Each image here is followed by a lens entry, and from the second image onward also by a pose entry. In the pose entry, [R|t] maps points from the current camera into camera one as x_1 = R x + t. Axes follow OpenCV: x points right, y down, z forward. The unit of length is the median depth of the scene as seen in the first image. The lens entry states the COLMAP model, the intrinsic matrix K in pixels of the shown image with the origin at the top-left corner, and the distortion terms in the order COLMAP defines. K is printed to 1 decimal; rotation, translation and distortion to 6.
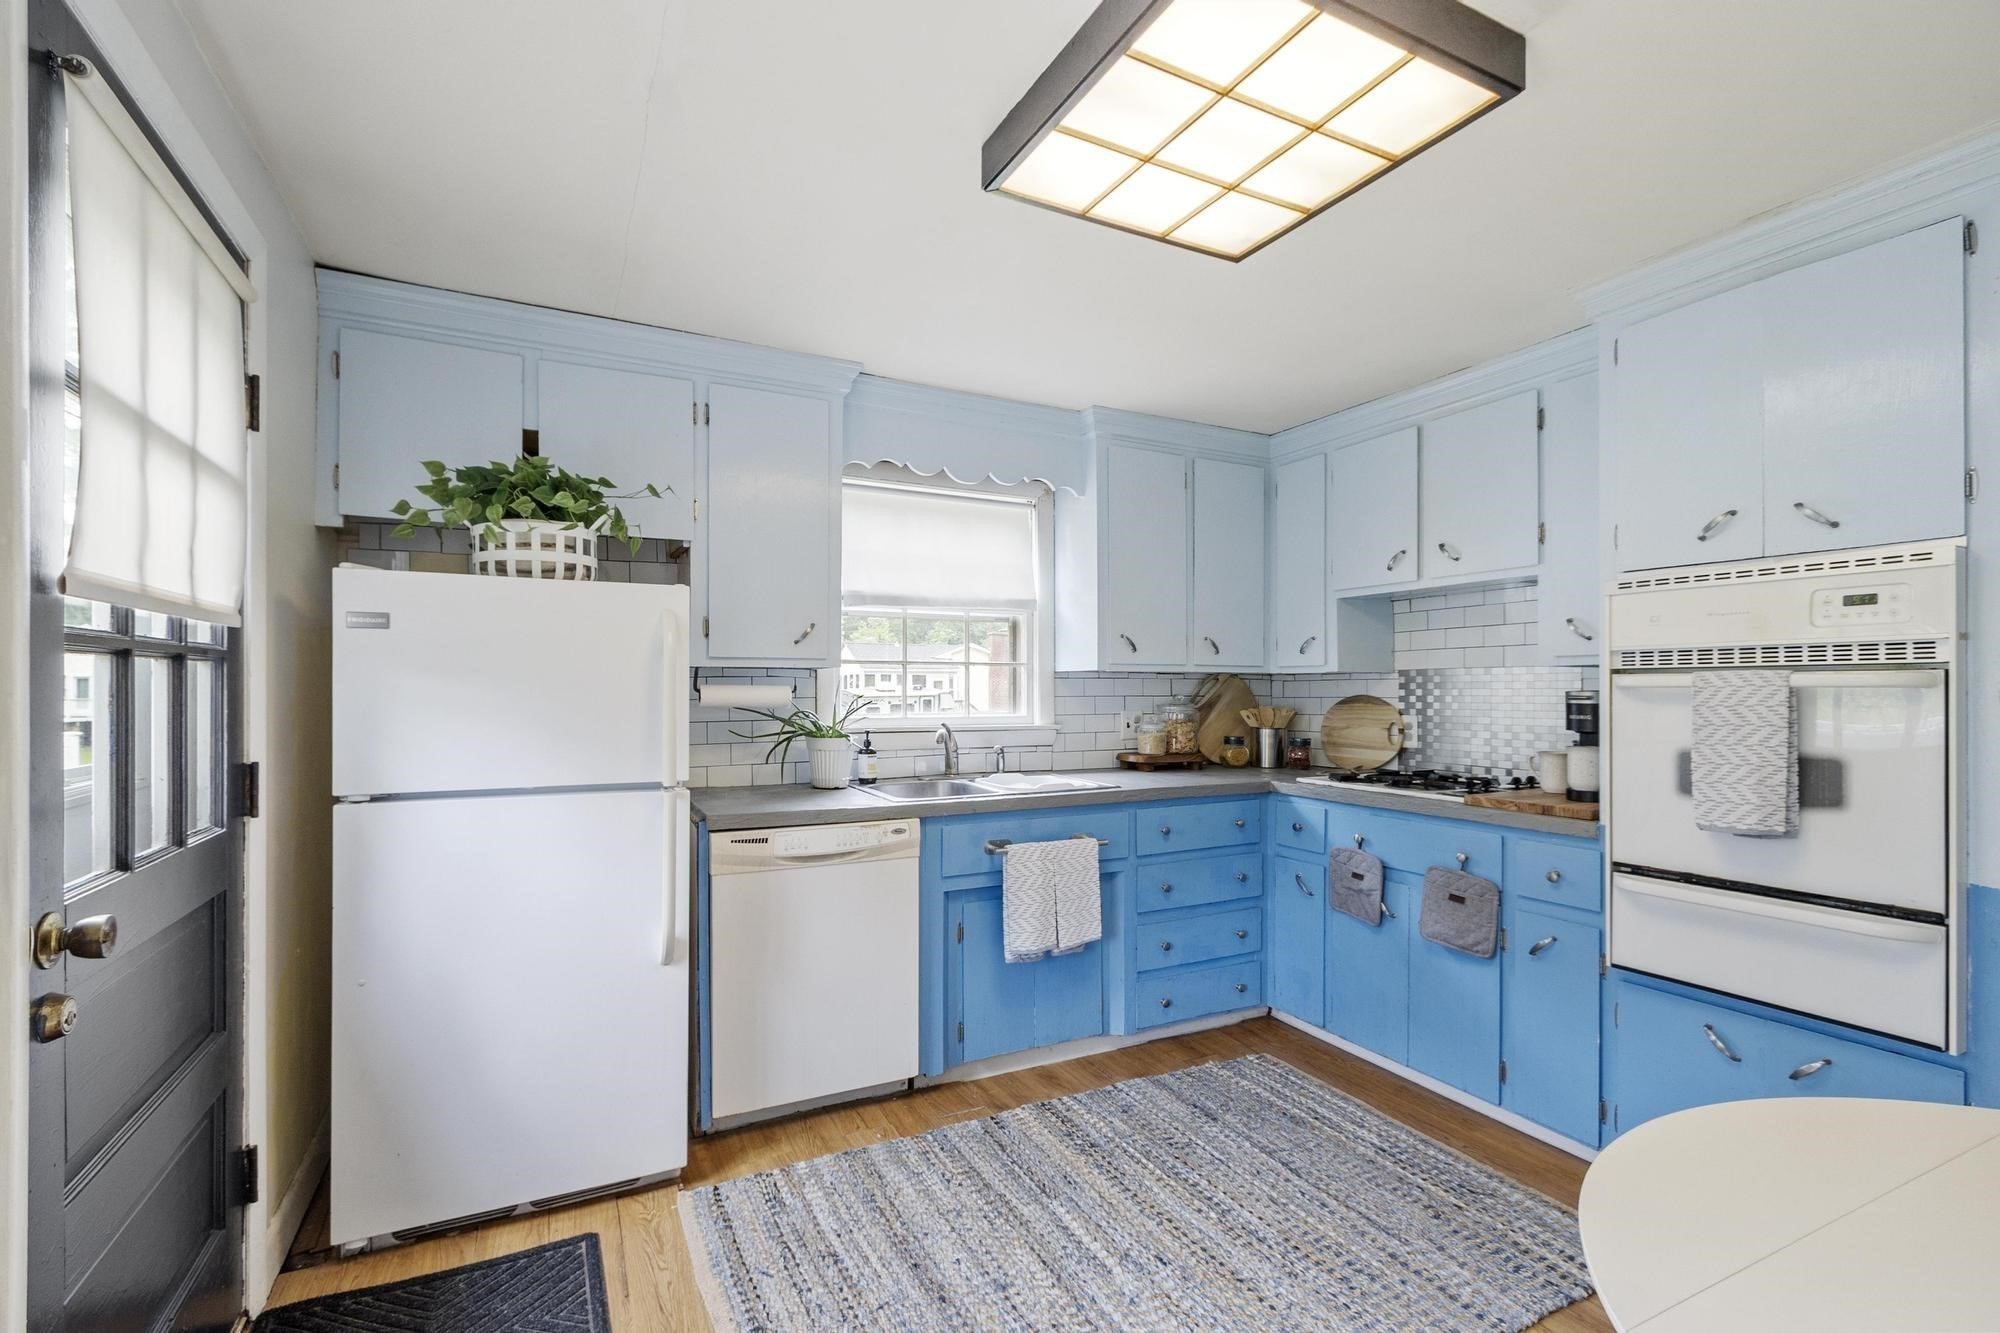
lens RADIAL K [[874.6, 0, 982.2], [0, 874.6, 682.0], [0, 0, 1]] dist [0.000058, 0.000020]
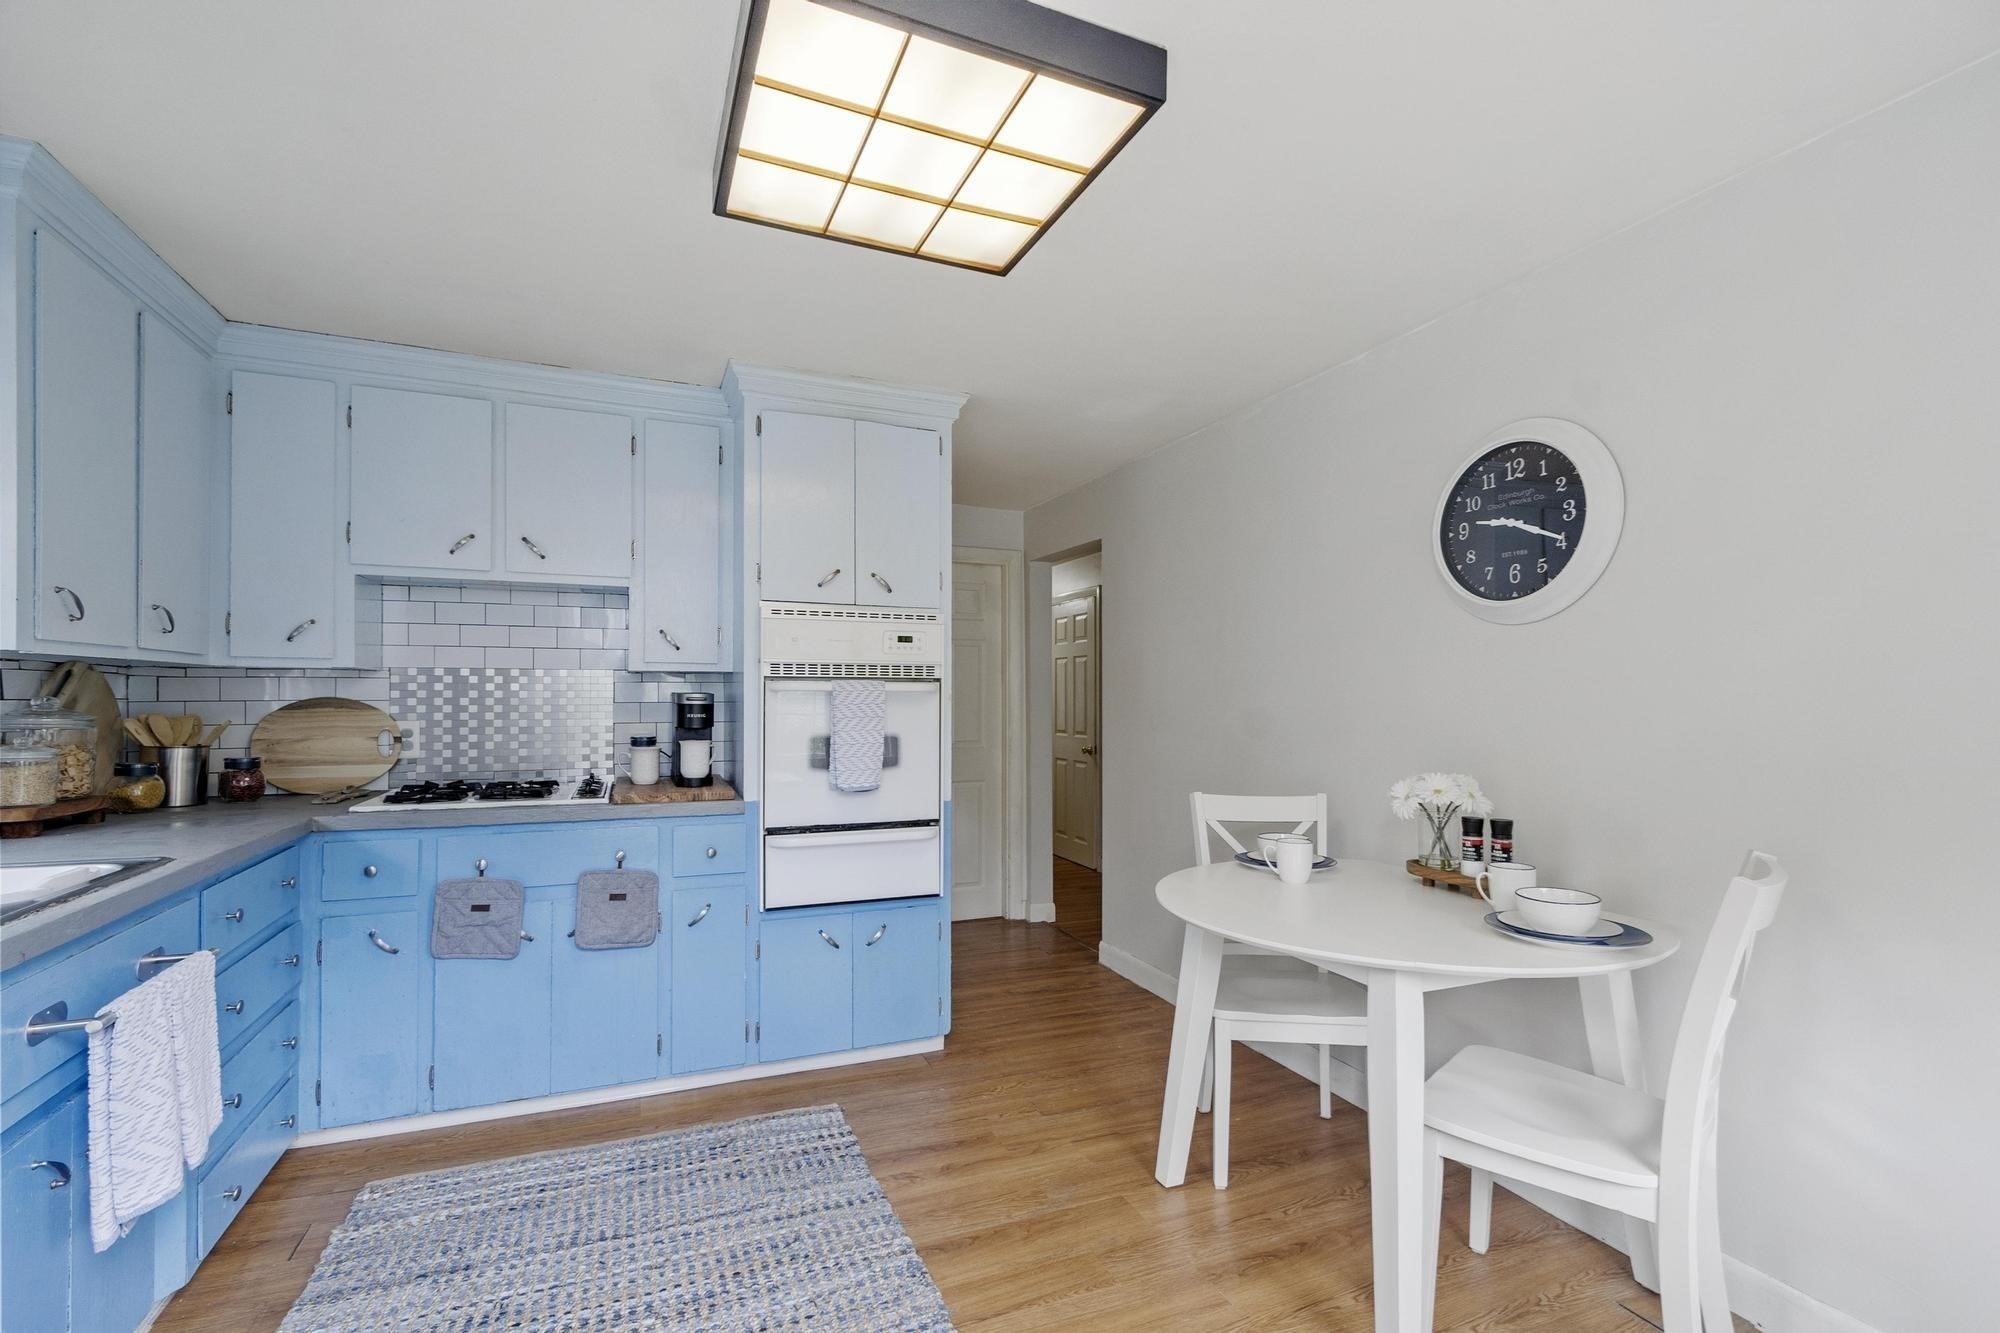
lens RADIAL K [[874.6, 0, 982.2], [0, 874.6, 682.0], [0, 0, 1]] dist [0.000058, 0.000020]
pose [[0.073549, 0.015866, 0.997165, -0.439231], [-0.013652, 0.999796, -0.014901, 0.006976], [-0.997198, -0.012517, 0.073751, 0.501292]]
